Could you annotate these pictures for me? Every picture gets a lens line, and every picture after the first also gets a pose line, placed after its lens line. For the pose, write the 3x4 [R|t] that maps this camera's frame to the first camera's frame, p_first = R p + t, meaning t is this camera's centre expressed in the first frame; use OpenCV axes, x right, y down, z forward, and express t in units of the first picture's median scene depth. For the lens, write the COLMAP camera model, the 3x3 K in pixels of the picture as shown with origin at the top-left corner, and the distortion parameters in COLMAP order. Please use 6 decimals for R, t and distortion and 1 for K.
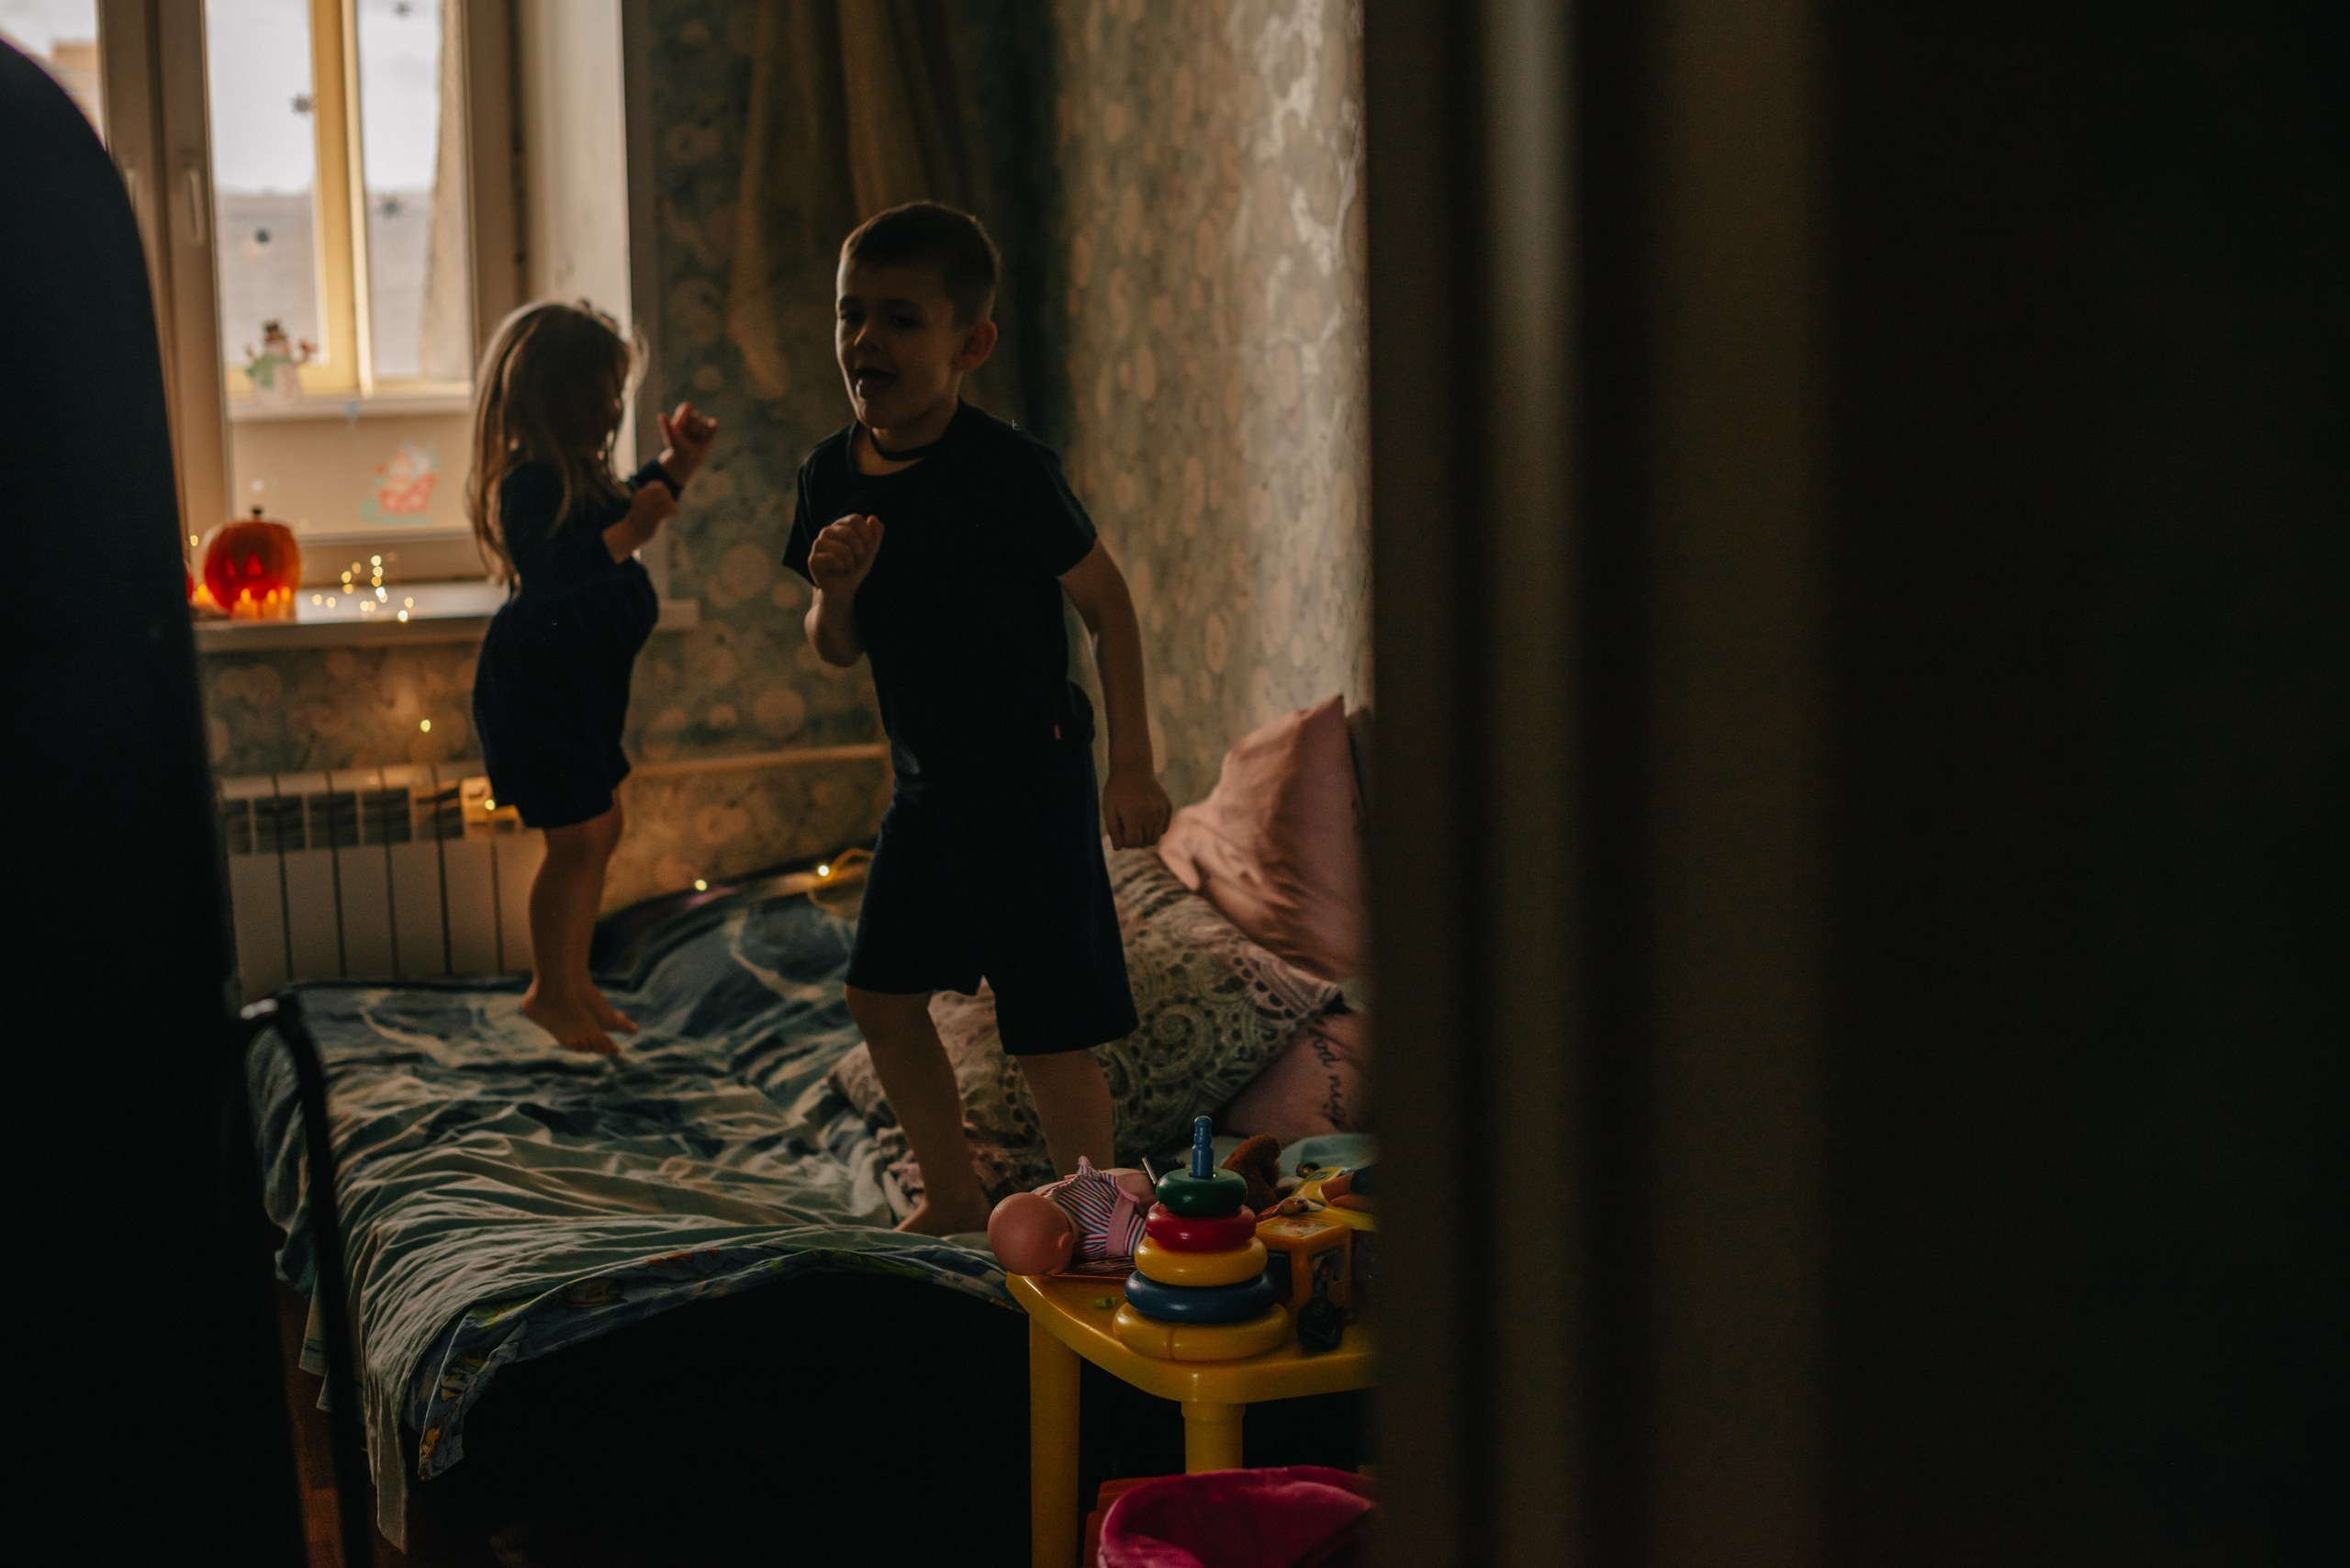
lens RADIAL K [[3794.7, 0, 1158.0], [0, 3794.7, 788.2], [0, 0, 1]] dist [-0.293447, 0.000000]
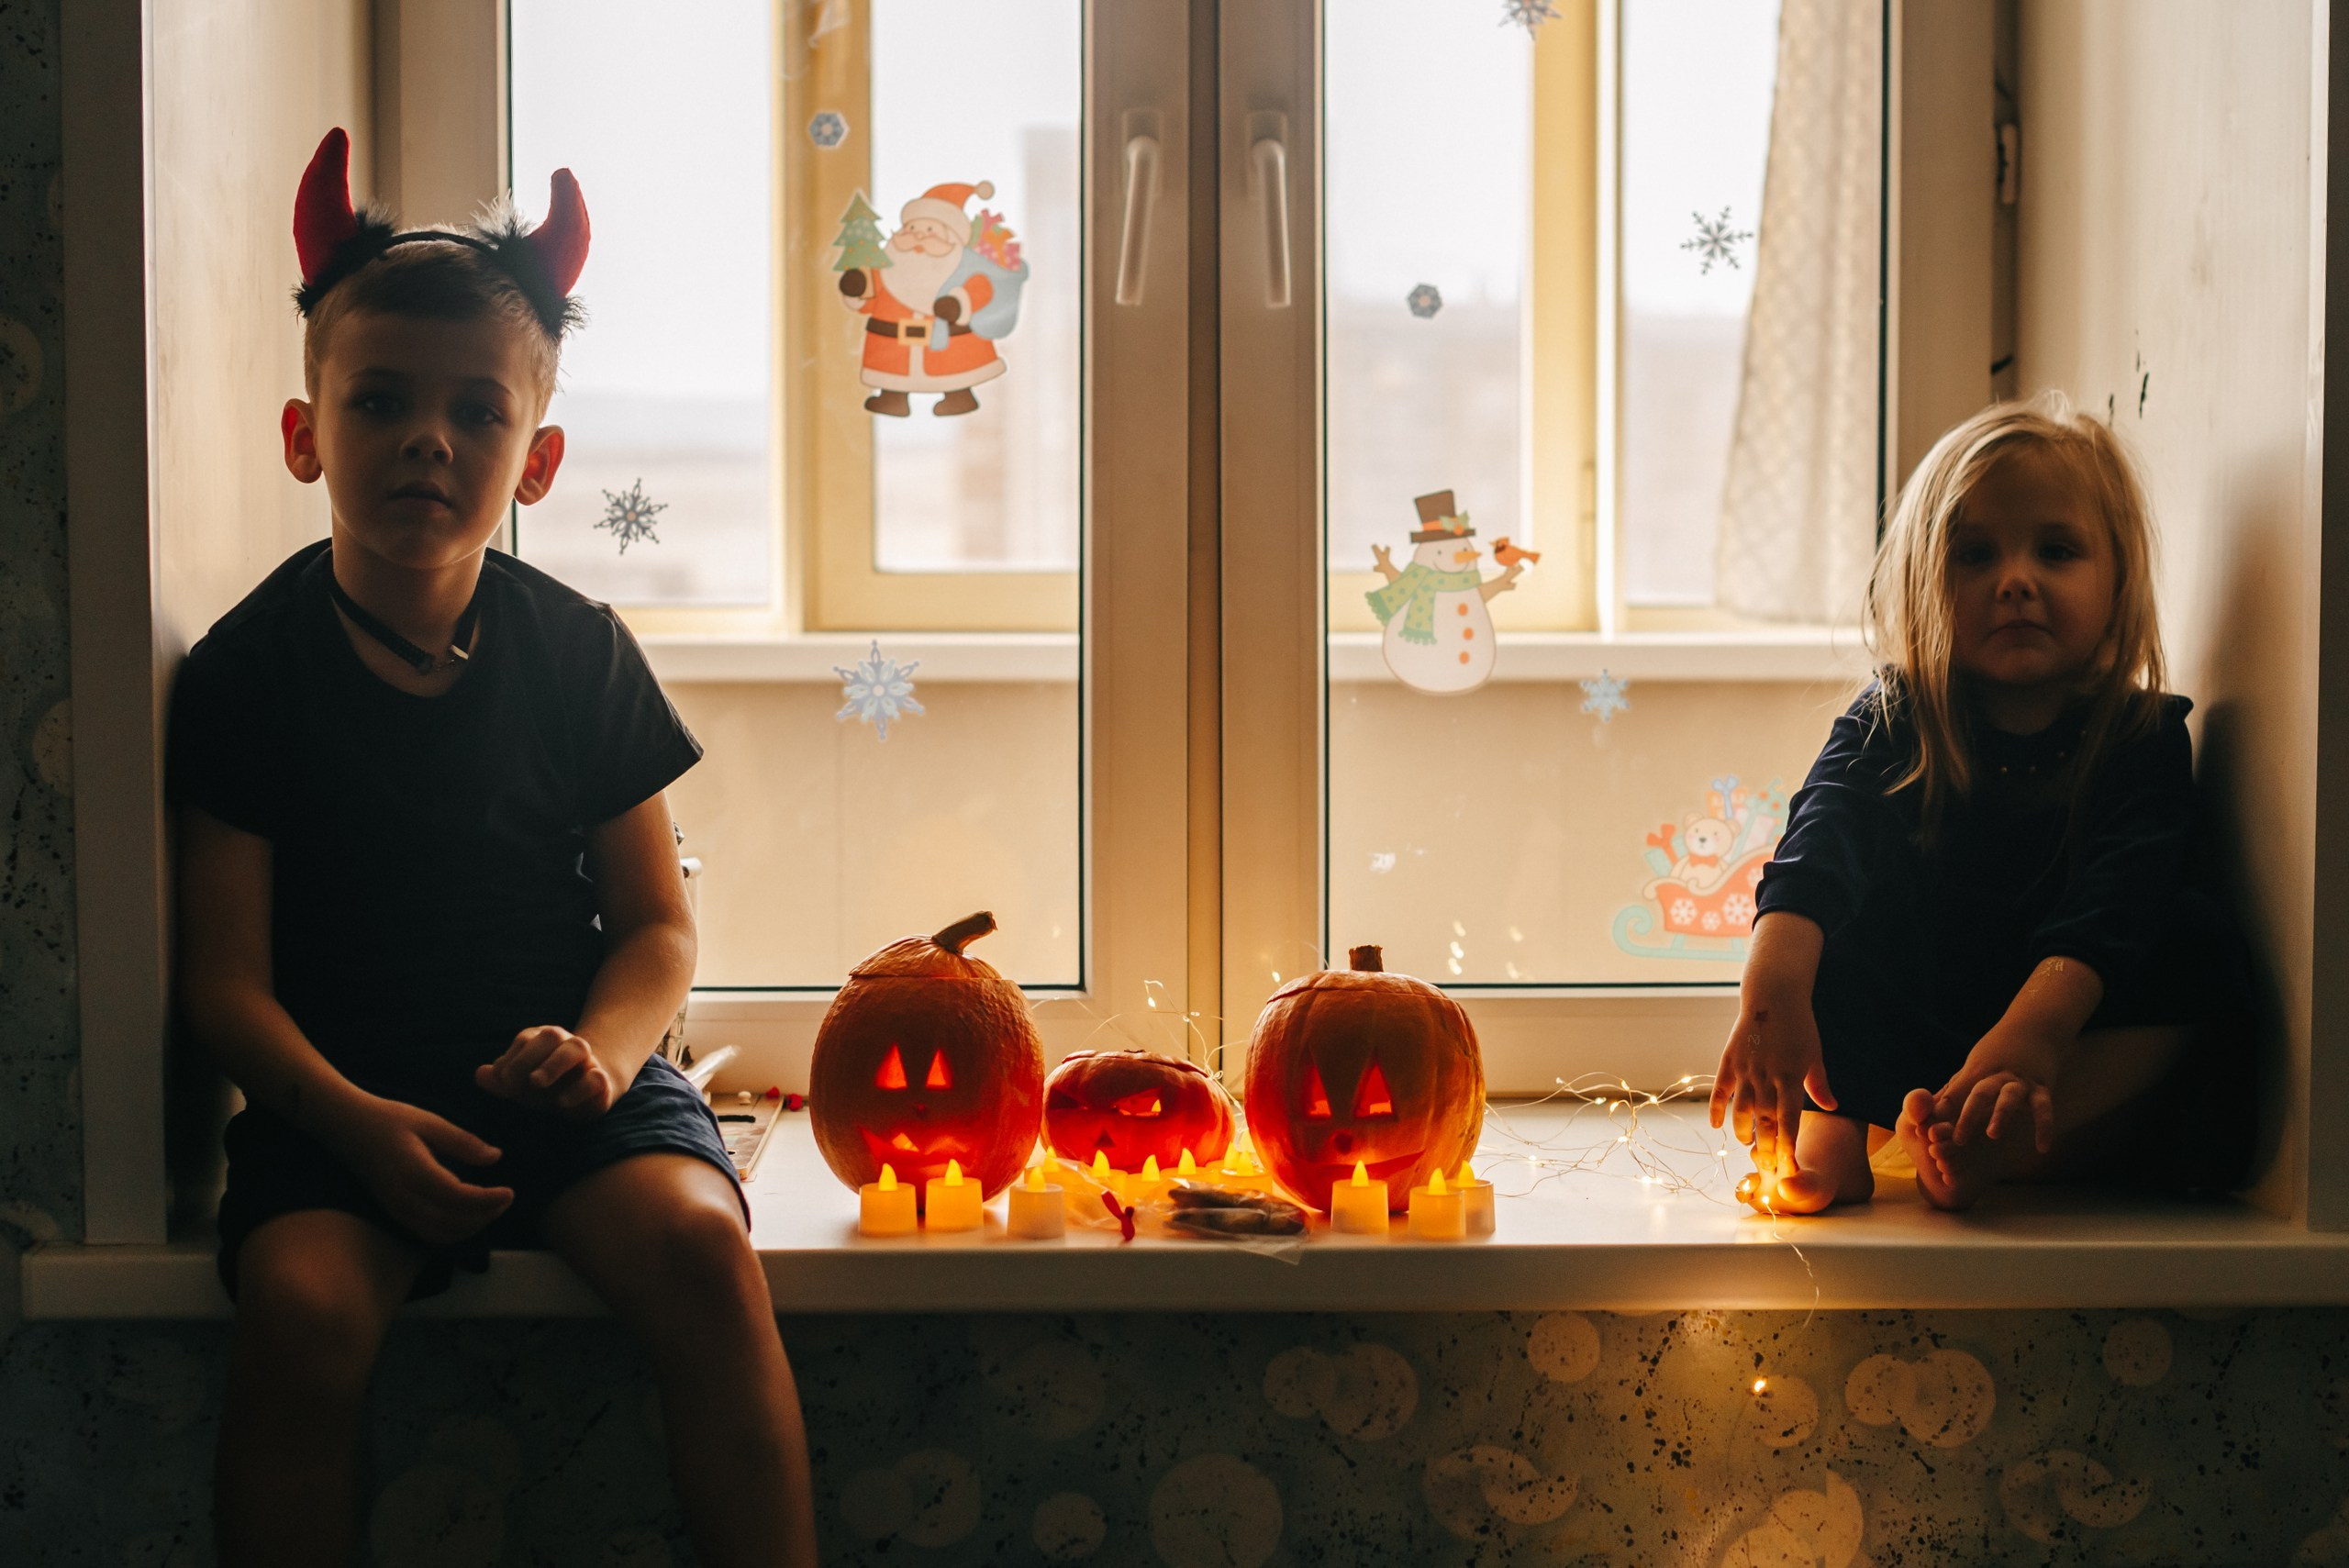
lens RADIAL K [[3792.8, 0, 1178.5], [0, 3792.8, 783.1], [0, 0, 1]] dist [-0.293447, 0.000000]
pose [[0.961137, 0.055341, -0.270470, -0.144105], [-0.065181, 0.997494, -0.027531, -0.076384], [0.268268, 0.044090, 0.962335, 0.559448]]
